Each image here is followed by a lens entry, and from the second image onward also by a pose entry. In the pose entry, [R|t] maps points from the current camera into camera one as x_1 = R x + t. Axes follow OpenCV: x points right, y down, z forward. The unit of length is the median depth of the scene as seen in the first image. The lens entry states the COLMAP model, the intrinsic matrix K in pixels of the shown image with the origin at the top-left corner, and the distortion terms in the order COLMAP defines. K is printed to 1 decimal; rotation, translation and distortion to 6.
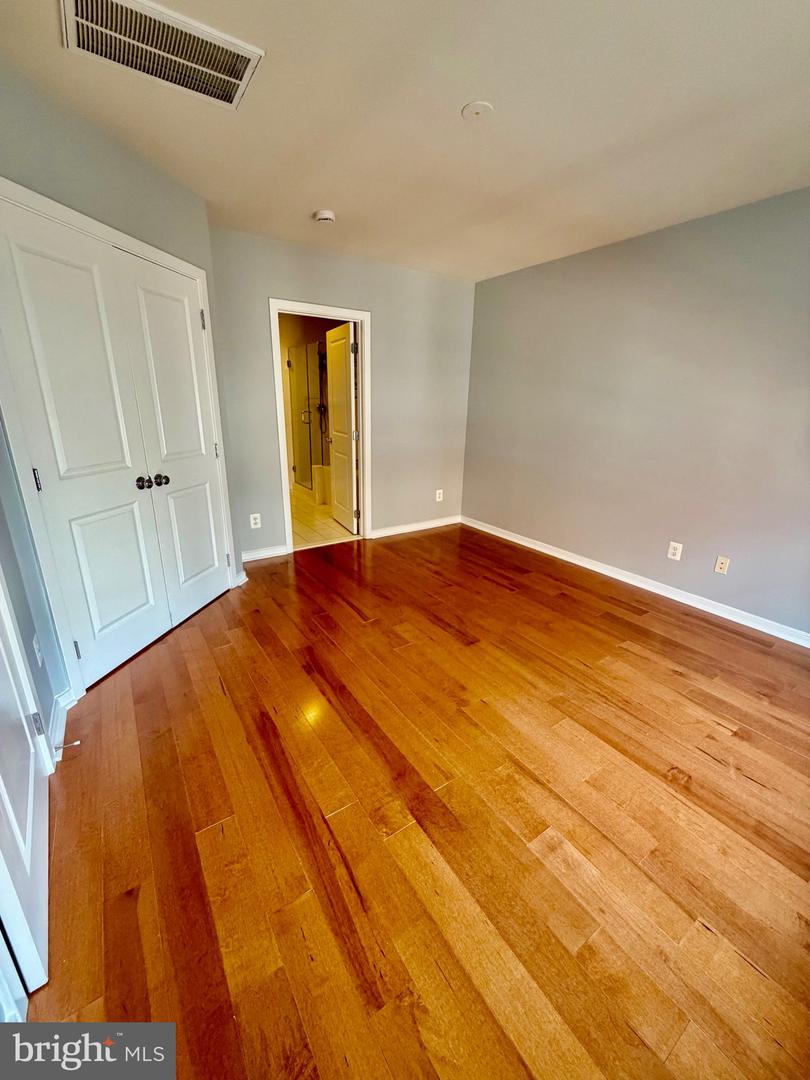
lens RADIAL K [[430.4, 0, 405.6], [0, 430.4, 535.9], [0, 0, 1]] dist [-0.002191, 0.001071]
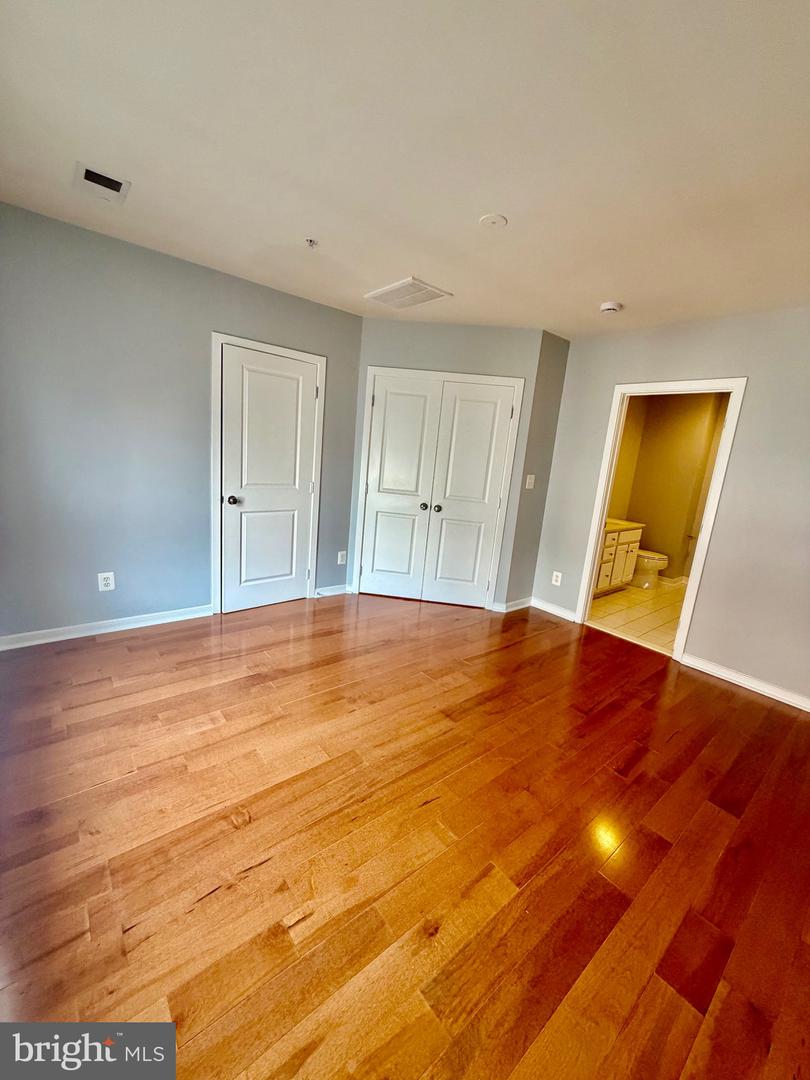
lens RADIAL K [[430.4, 0, 406.7], [0, 430.4, 539.2], [0, 0, 1]] dist [-0.002191, 0.001071]
pose [[0.098223, 0.193216, -0.976227, 1.219881], [-0.382307, 0.913022, 0.142240, -0.247612], [0.918800, 0.359247, 0.163547, 0.778016]]
